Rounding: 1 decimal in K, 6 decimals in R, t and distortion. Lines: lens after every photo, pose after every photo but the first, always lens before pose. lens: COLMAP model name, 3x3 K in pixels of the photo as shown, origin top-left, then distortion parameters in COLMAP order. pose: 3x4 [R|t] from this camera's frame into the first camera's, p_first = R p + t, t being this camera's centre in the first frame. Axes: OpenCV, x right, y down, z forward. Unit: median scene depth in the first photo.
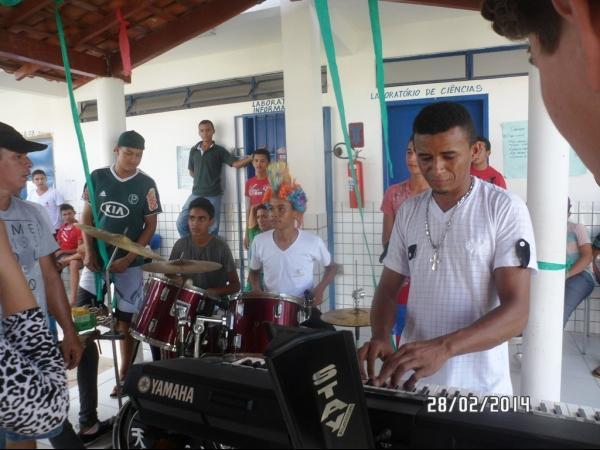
lens RADIAL K [[476.1, 0, 298.7], [0, 476.1, 224.9], [0, 0, 1]] dist [-0.099544, 0.074317]
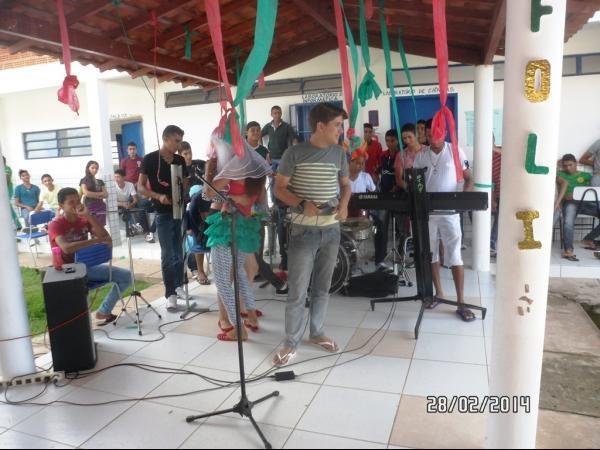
lens RADIAL K [[476.1, 0, 300.2], [0, 476.1, 224.9], [0, 0, 1]] dist [-0.099544, 0.074317]
pose [[0.998697, -0.014902, 0.048801, -0.198268], [0.012035, 0.998214, 0.058515, 0.064345], [-0.049586, -0.057851, 0.997093, -0.545758]]
